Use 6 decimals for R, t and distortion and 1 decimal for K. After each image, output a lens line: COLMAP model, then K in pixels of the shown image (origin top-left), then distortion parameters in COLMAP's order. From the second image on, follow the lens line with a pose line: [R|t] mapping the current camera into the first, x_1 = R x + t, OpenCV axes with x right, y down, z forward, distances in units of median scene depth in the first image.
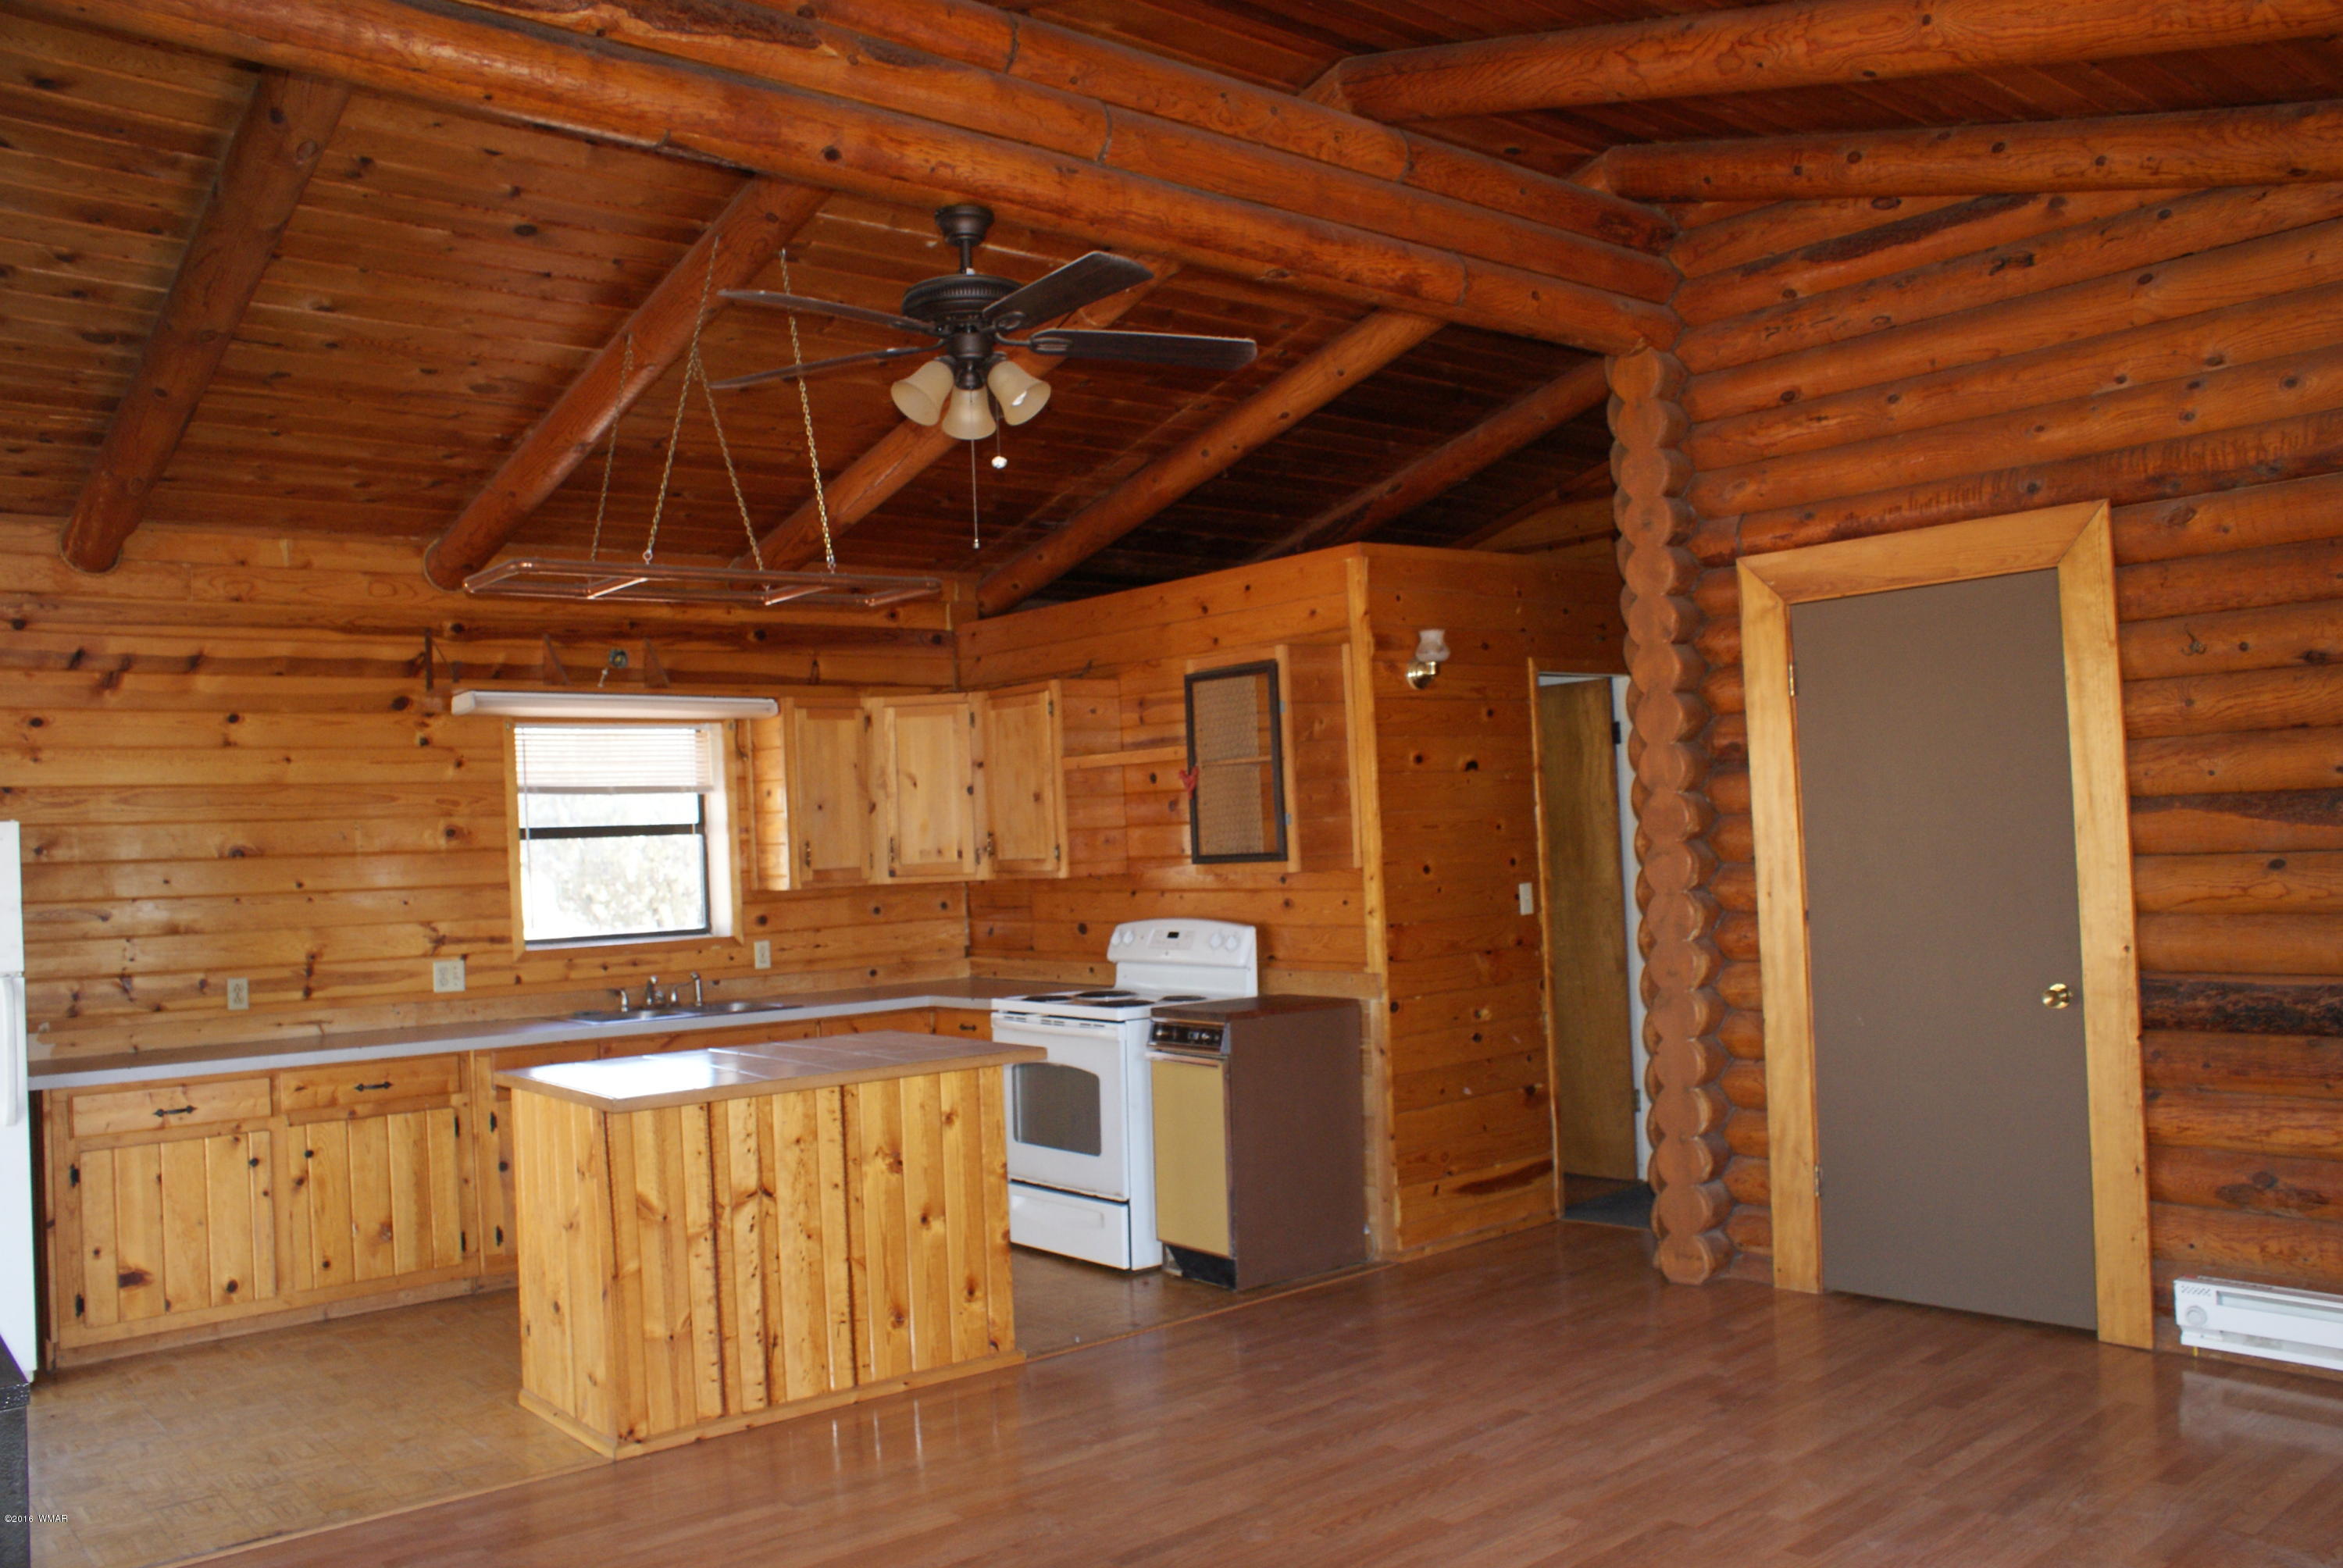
lens RADIAL K [[1856.8, 0, 1171.5], [0, 1856.8, 784.0], [0, 0, 1]] dist [-0.154376, 0.105993]
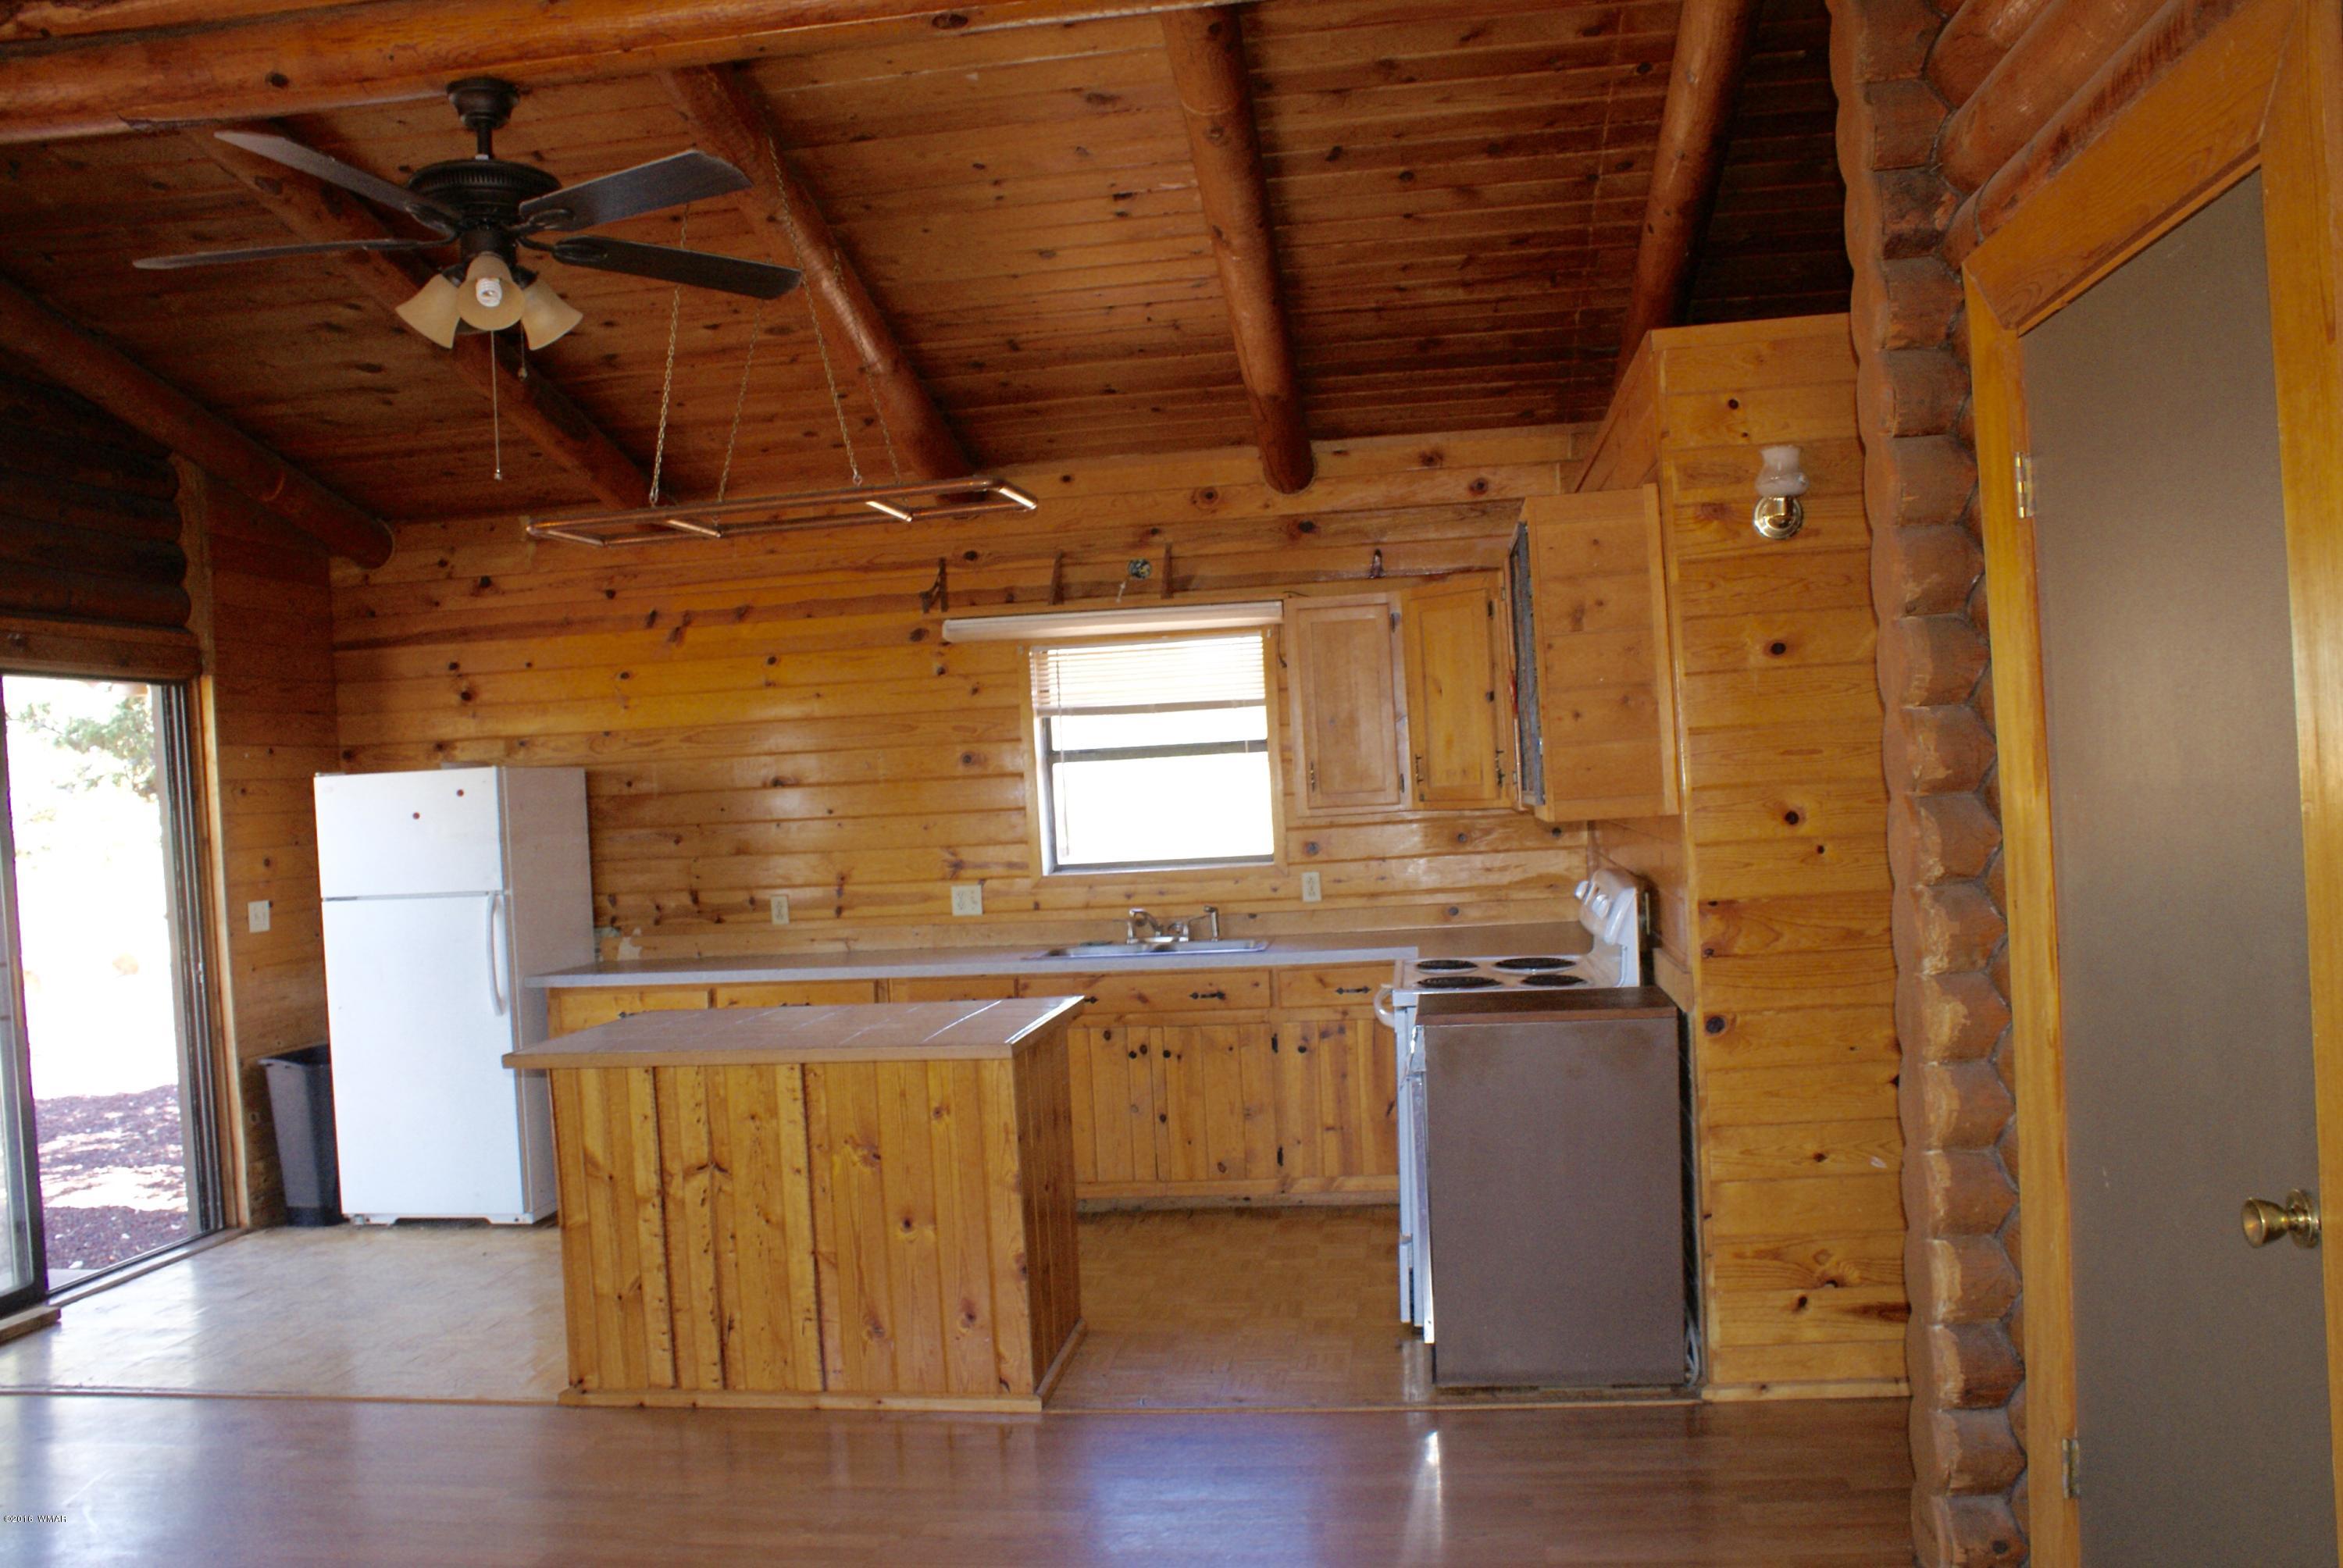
lens RADIAL K [[1856.8, 0, 1171.5], [0, 1856.8, 784.0], [0, 0, 1]] dist [-0.154376, 0.105993]
pose [[0.670427, 0.008136, -0.741931, 0.606761], [0.047852, 0.997384, 0.054177, -0.013344], [0.740431, -0.071825, 0.668284, 0.532602]]
